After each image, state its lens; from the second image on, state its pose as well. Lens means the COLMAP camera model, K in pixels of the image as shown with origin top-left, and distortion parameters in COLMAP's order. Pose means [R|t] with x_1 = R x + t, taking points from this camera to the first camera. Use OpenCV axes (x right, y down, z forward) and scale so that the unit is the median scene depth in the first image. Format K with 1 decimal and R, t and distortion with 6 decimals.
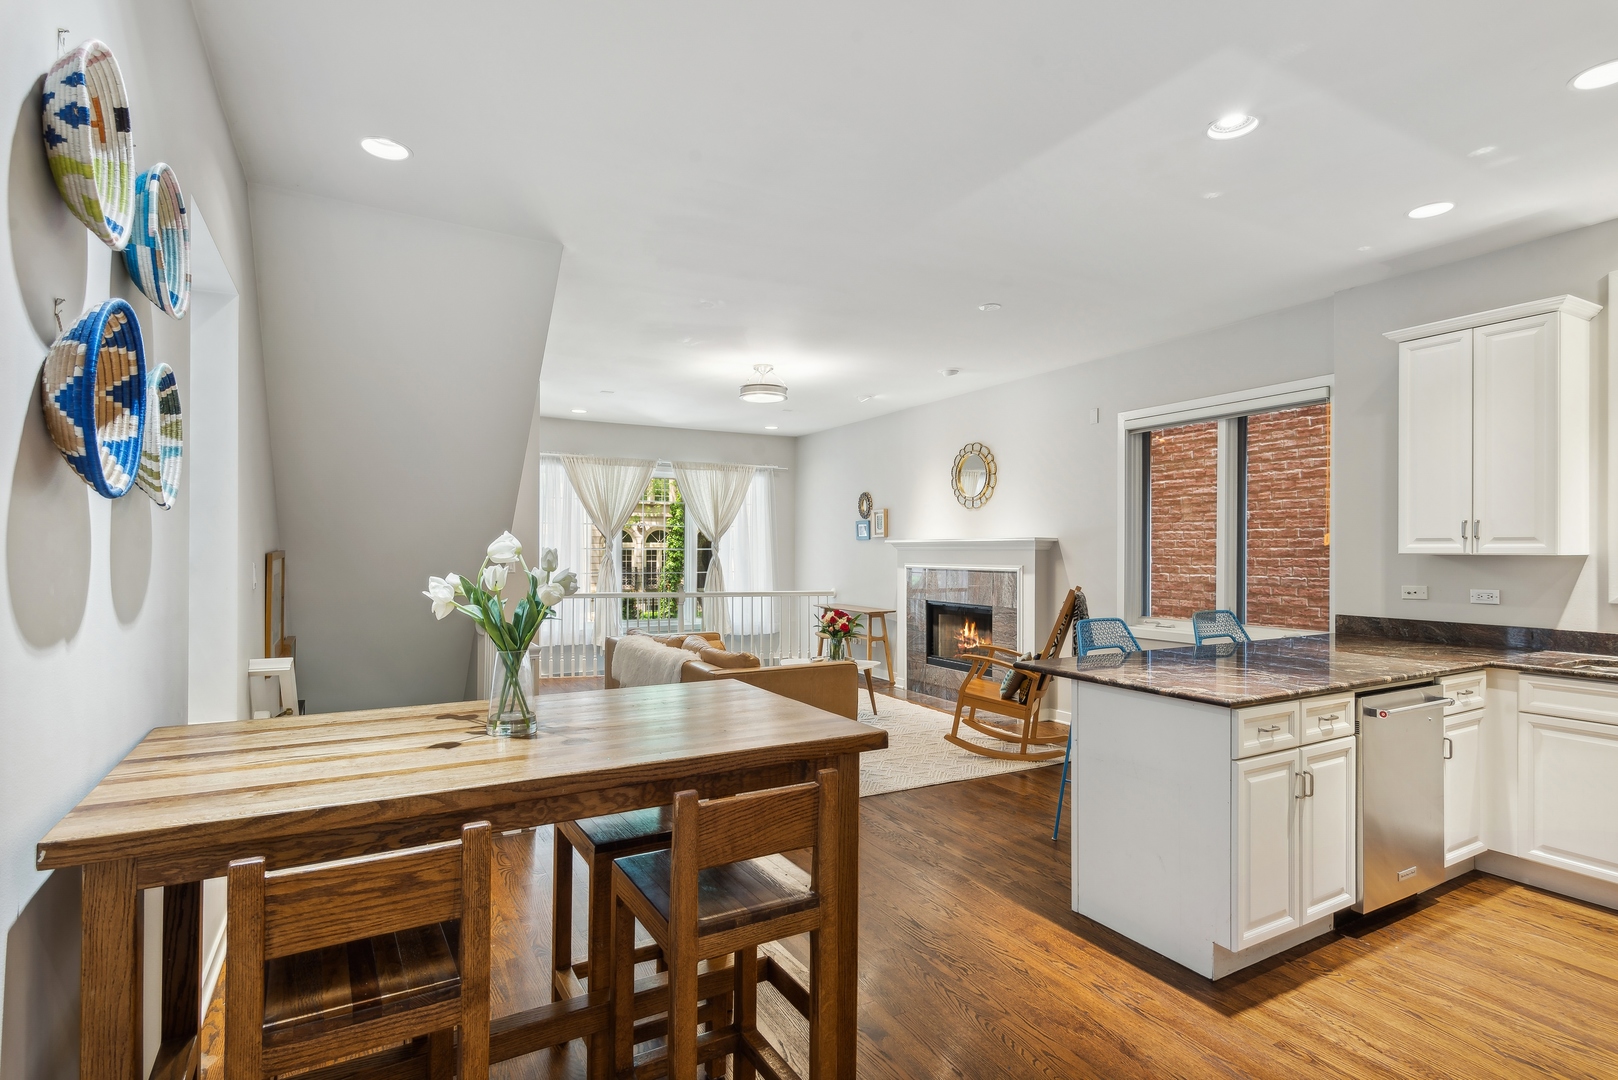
lens RADIAL K [[801.1, 0, 803.8], [0, 801.1, 546.5], [0, 0, 1]] dist [0.001871, 0.000220]
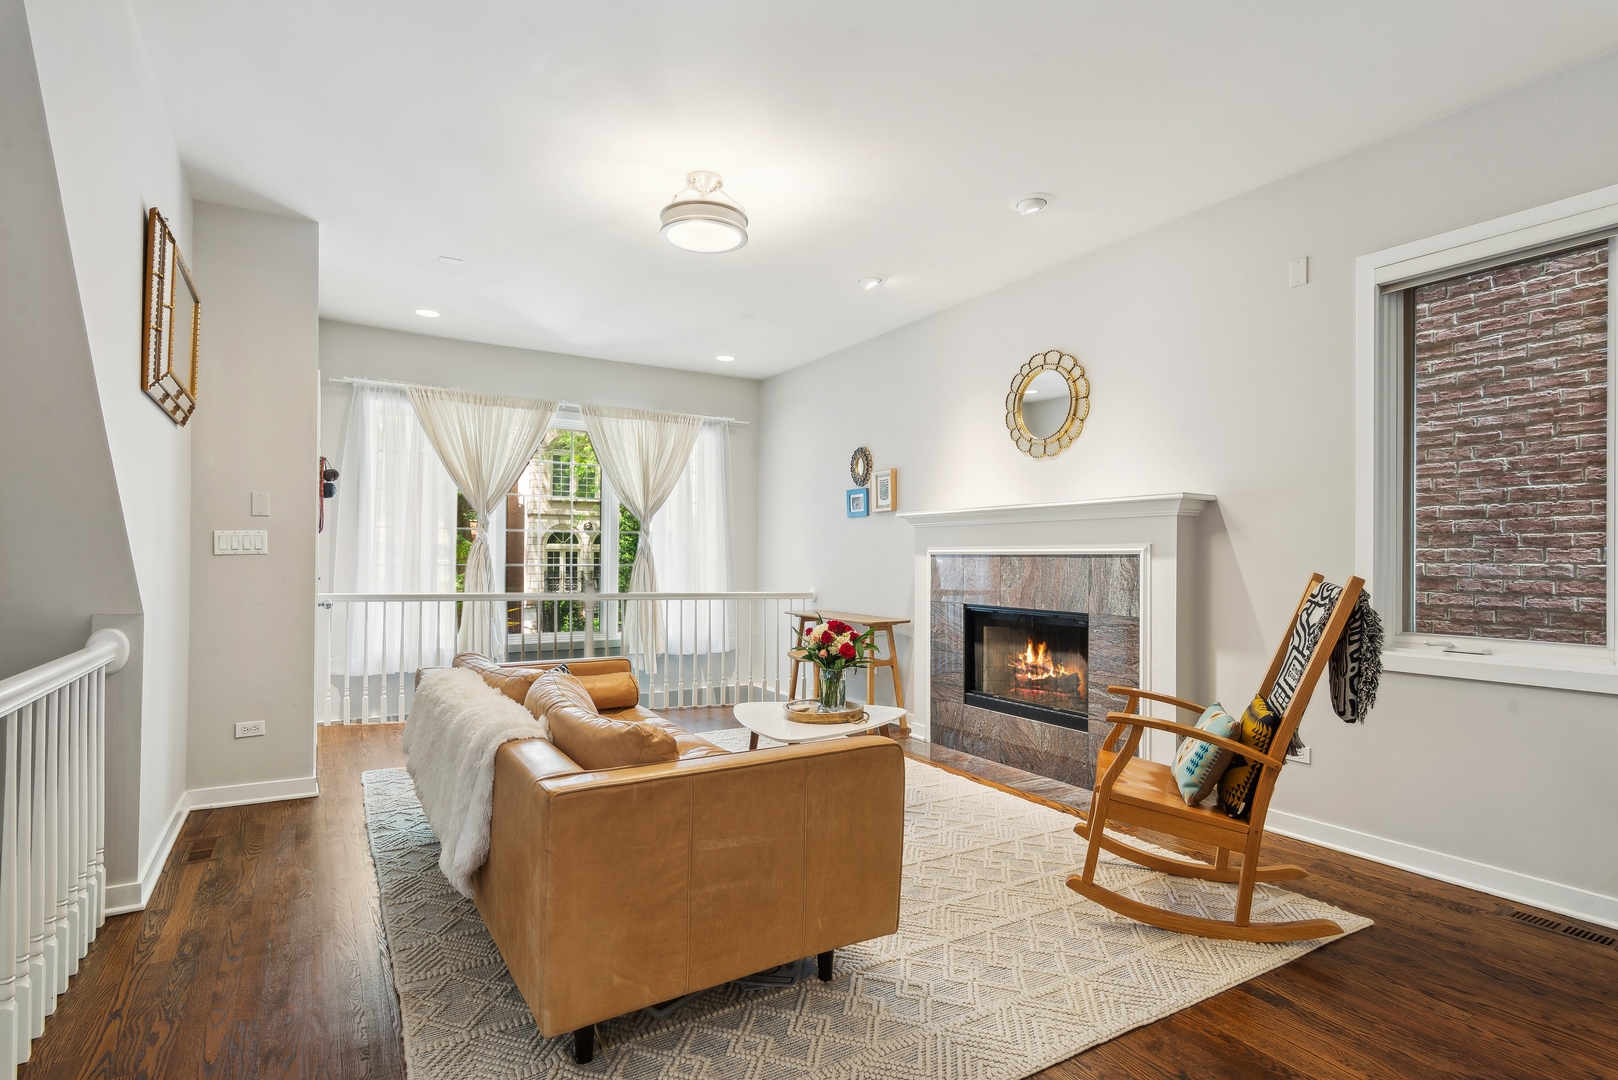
lens RADIAL K [[801.1, 0, 803.8], [0, 801.1, 546.5], [0, 0, 1]] dist [0.001871, 0.000220]
pose [[0.998826, 0.004504, 0.048241, -0.007422], [-0.004029, 0.999942, -0.009941, 0.034348], [-0.048283, 0.009735, 0.998786, 0.450847]]
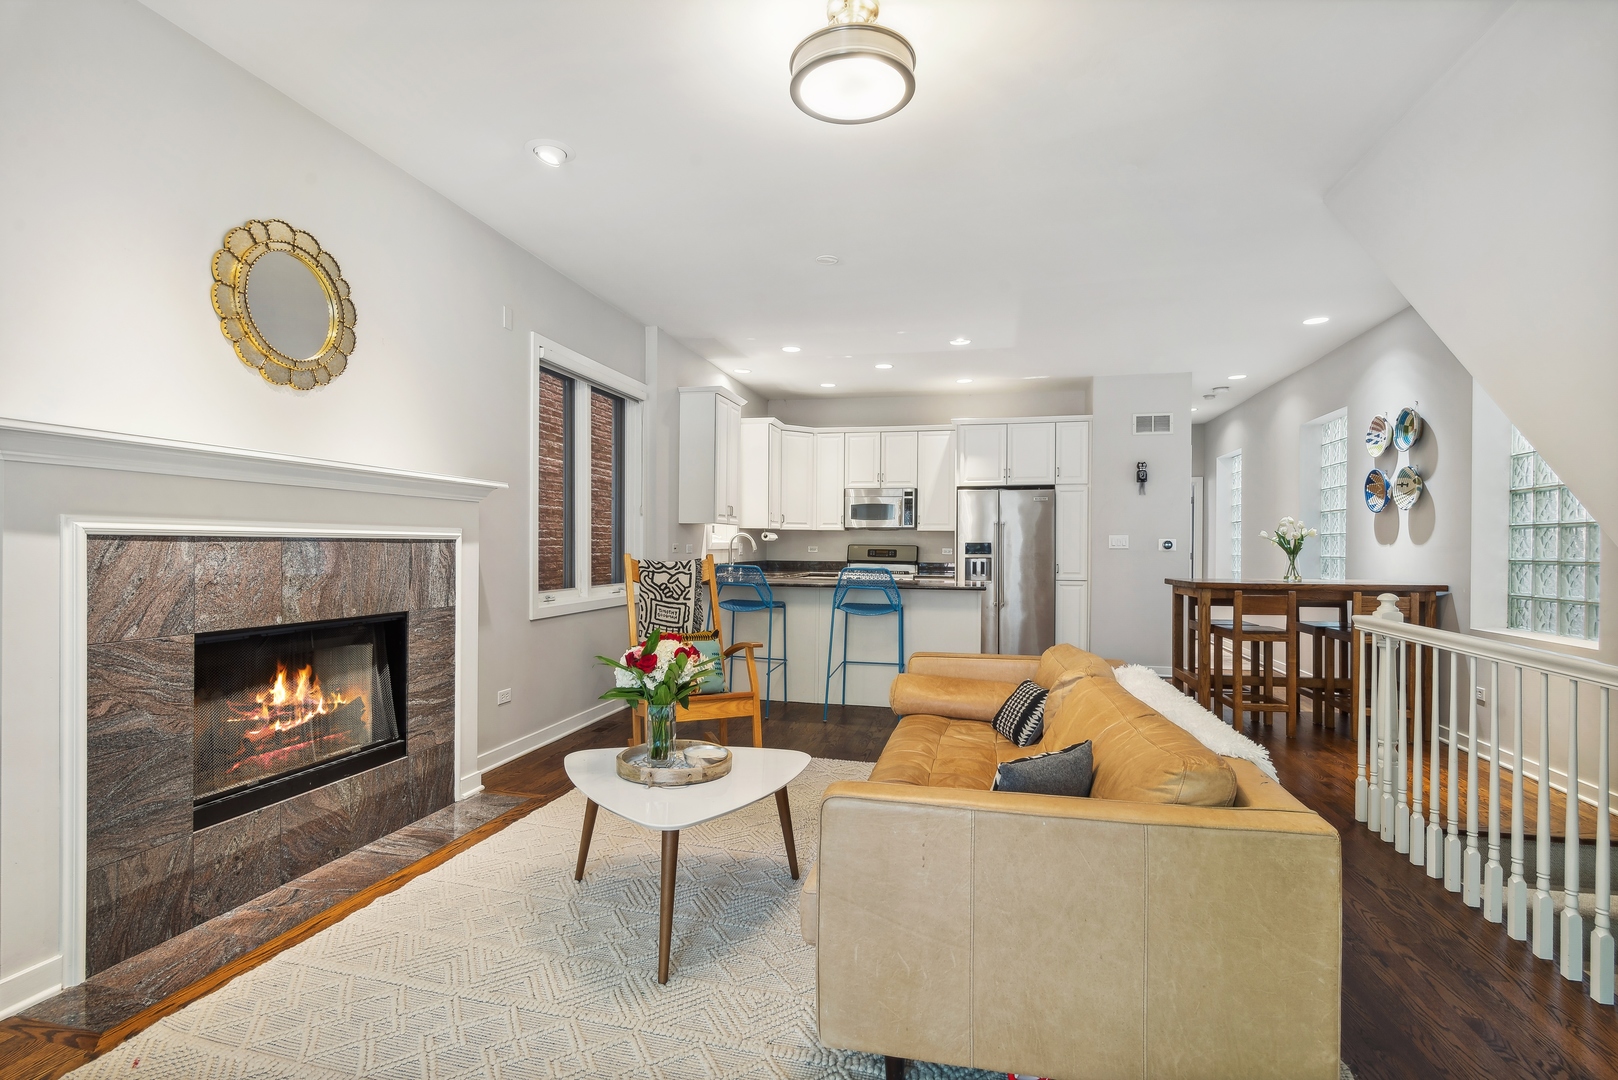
lens RADIAL K [[782.7, 0, 809.0], [0, 782.7, 540.0], [0, 0, 1]] dist [0.000867, 0.000100]
pose [[-0.742519, -0.002530, 0.669820, -0.295674], [-0.012186, 0.999878, -0.009732, 0.035917], [-0.669714, -0.015389, -0.742460, 1.309612]]
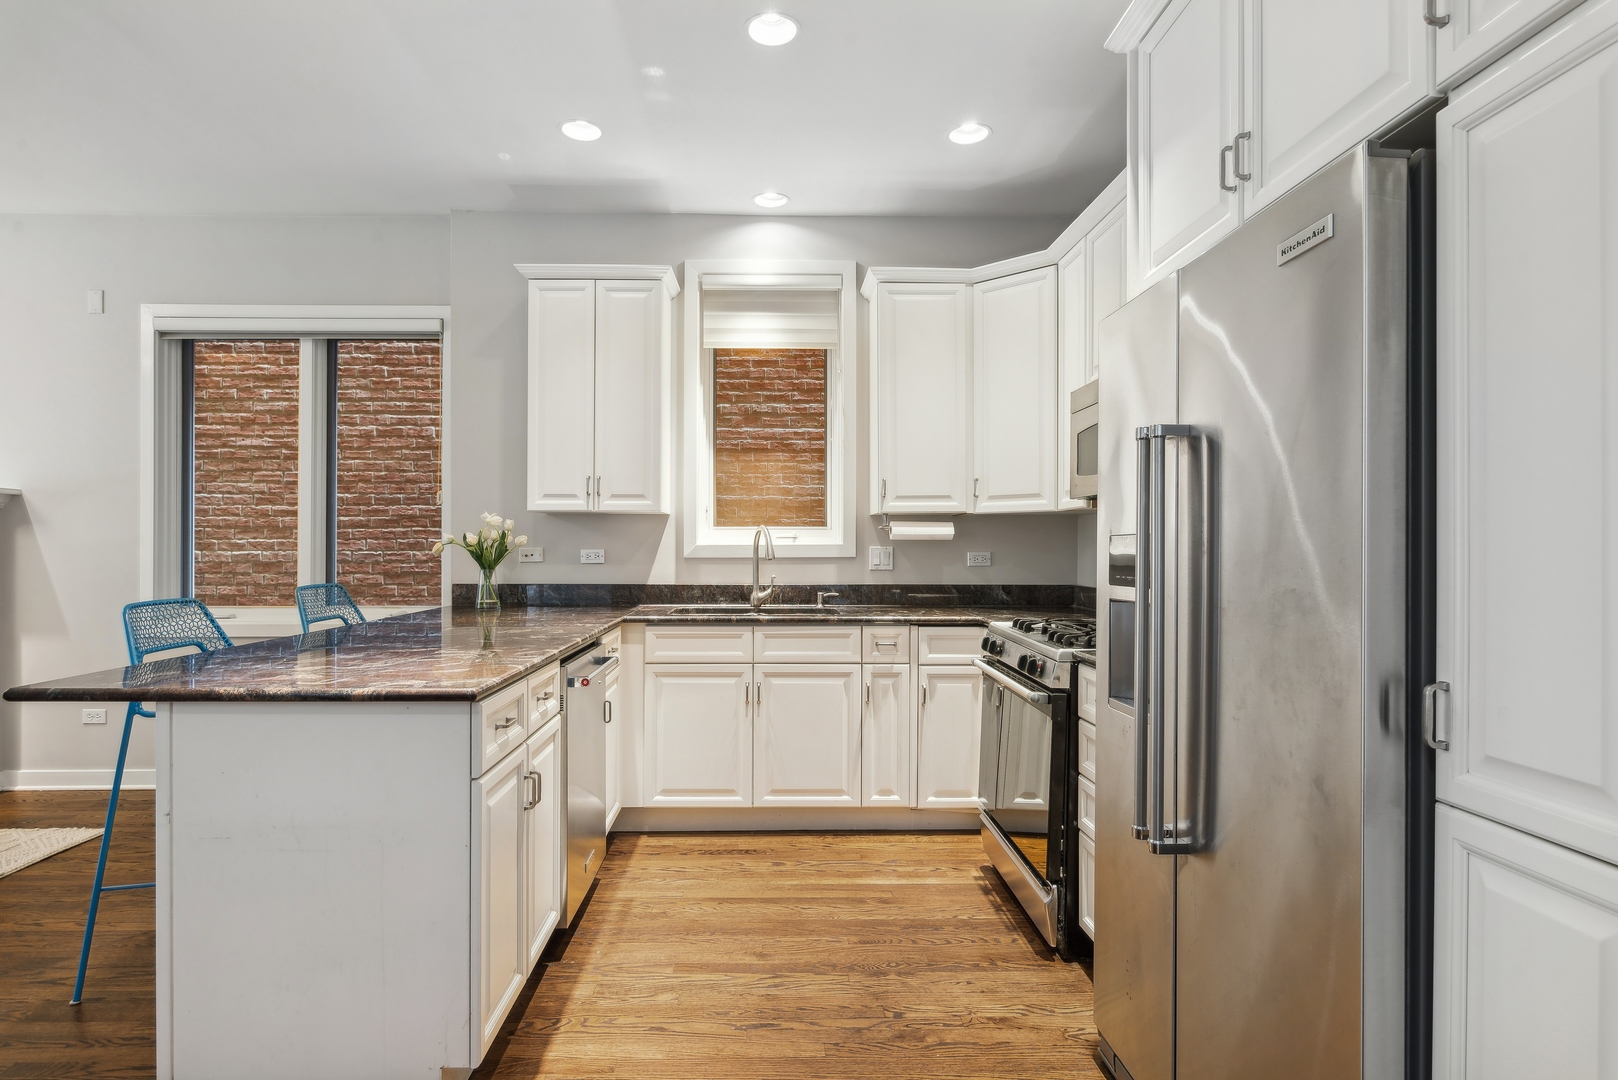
lens RADIAL K [[852.2, 0, 790.7], [0, 852.2, 550.6], [0, 0, 1]] dist [0.000097, -0.000844]
pose [[0.463968, -0.004489, 0.885841, 0.014255], [-0.005022, 0.999958, 0.007697, 0.028919], [-0.885838, -0.008020, 0.463926, 0.181488]]
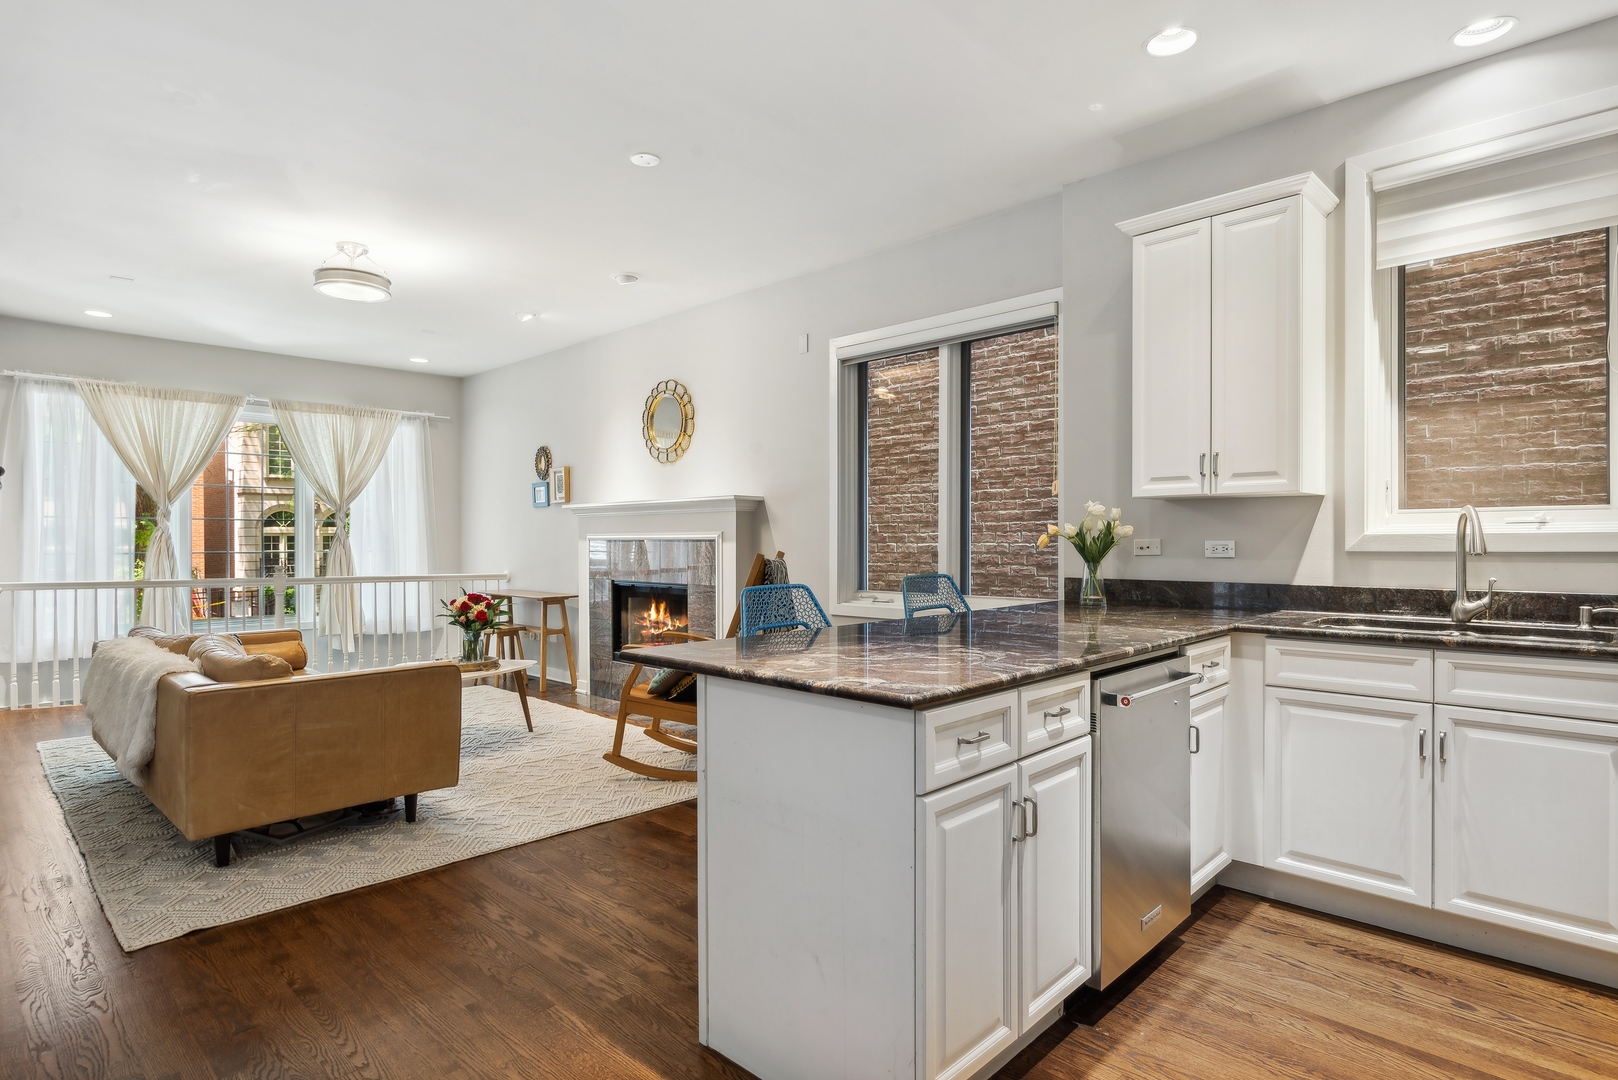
lens RADIAL K [[857.9, 0, 804.7], [0, 857.9, 542.7], [0, 0, 1]] dist [0.001054, -0.001209]
pose [[0.957166, -0.005934, 0.289478, 0.110714], [0.003641, 0.999958, 0.008459, 0.029425], [-0.289516, -0.007042, 0.957147, 0.169262]]
